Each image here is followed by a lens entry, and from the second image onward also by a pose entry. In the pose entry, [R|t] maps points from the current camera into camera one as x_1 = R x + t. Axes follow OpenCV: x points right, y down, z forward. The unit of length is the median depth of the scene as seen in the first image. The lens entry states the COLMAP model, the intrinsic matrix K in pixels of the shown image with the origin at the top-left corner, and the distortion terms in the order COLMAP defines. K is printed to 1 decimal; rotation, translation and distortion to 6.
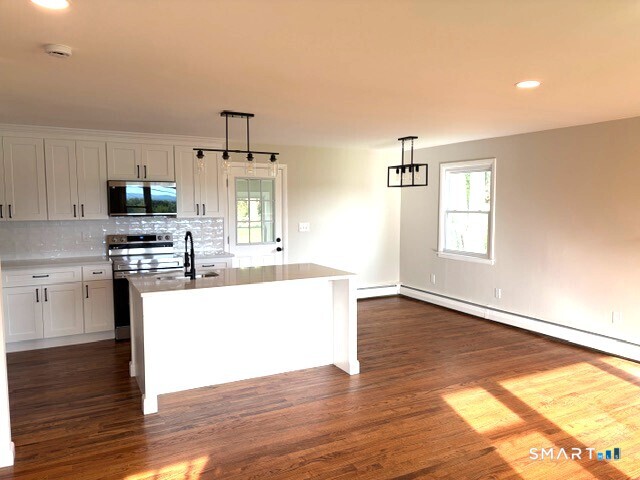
lens RADIAL K [[481.9, 0, 323.6], [0, 481.9, 239.7], [0, 0, 1]] dist [0.053573, -0.057468]
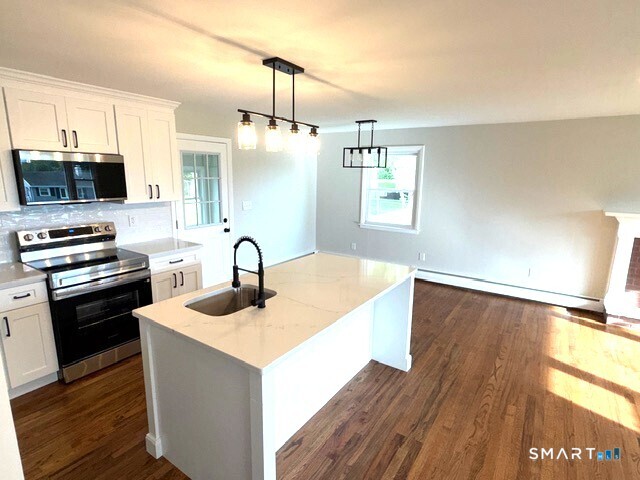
lens RADIAL K [[341.2, 0, 319.3], [0, 341.2, 241.3], [0, 0, 1]] dist [-0.000733, 0.000882]
pose [[0.884144, -0.076886, 0.460844, -0.353894], [0.019052, 0.991479, 0.128864, -0.060974], [-0.466826, -0.105155, 0.878075, 0.468184]]
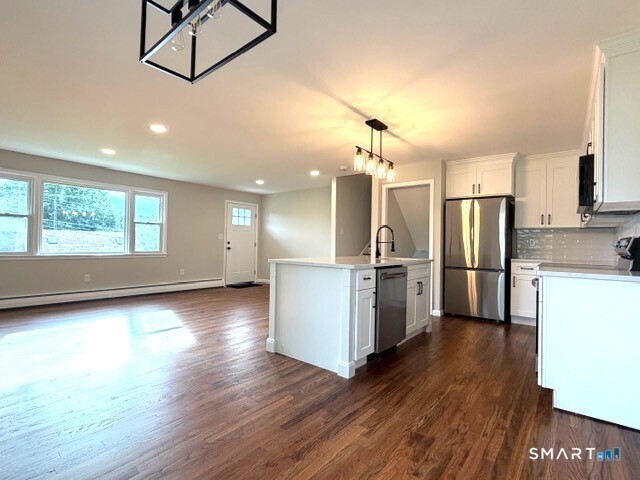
lens RADIAL K [[320.1, 0, 320.0], [0, 320.1, 240.0], [0, 0, 1]] dist [0.004605, -0.000450]
pose [[-0.915049, -0.021277, -0.402782, 0.235935], [-0.048712, 0.997128, 0.057992, -0.017214], [0.400391, 0.072686, -0.913457, 1.543827]]
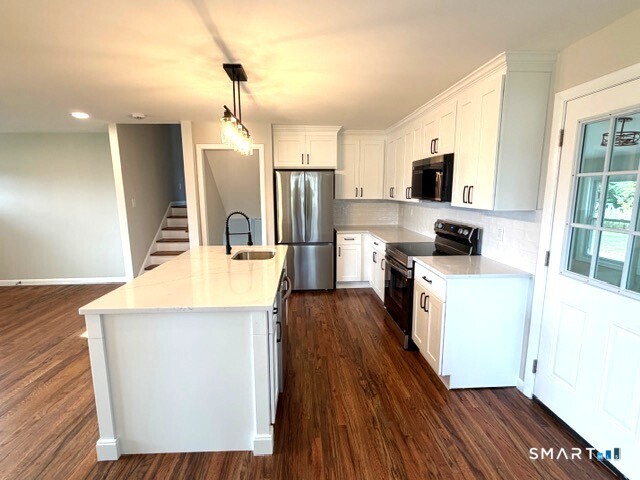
lens RADIAL K [[318.2, 0, 318.4], [0, 318.2, 240.7], [0, 0, 1]] dist [0.002938, -0.000640]
pose [[-0.416874, 0.148575, -0.896739, 0.257005], [-0.064147, 0.979282, 0.192071, -0.088830], [0.906698, 0.137592, -0.398707, 1.265088]]
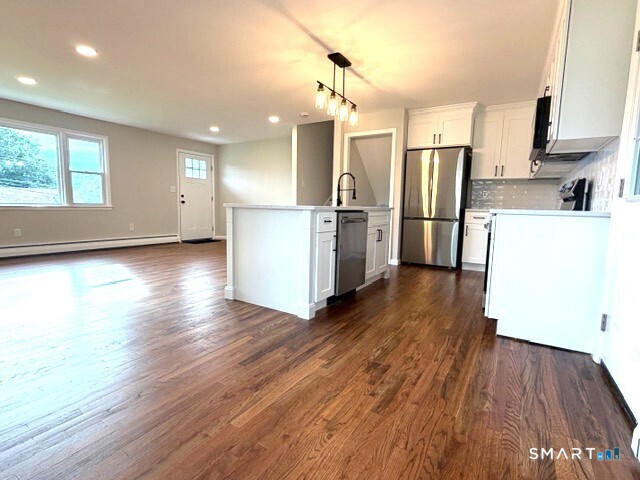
lens RADIAL K [[320.1, 0, 320.0], [0, 320.1, 240.0], [0, 0, 1]] dist [0.004605, -0.000450]
pose [[-0.860599, 0.035522, -0.508043, 0.224078], [-0.060919, 0.983222, 0.171941, 0.016909], [0.505626, 0.178921, -0.843996, 1.530662]]
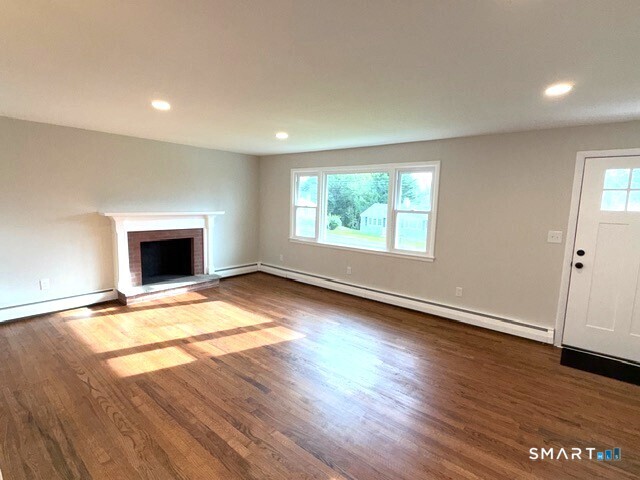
lens RADIAL K [[318.2, 0, 318.4], [0, 318.2, 240.7], [0, 0, 1]] dist [0.002938, -0.000640]
pose [[-0.379872, -0.124682, 0.916598, -0.407112], [0.044741, 0.987239, 0.152833, -0.043968], [-0.923956, 0.099067, -0.369446, 0.657687]]
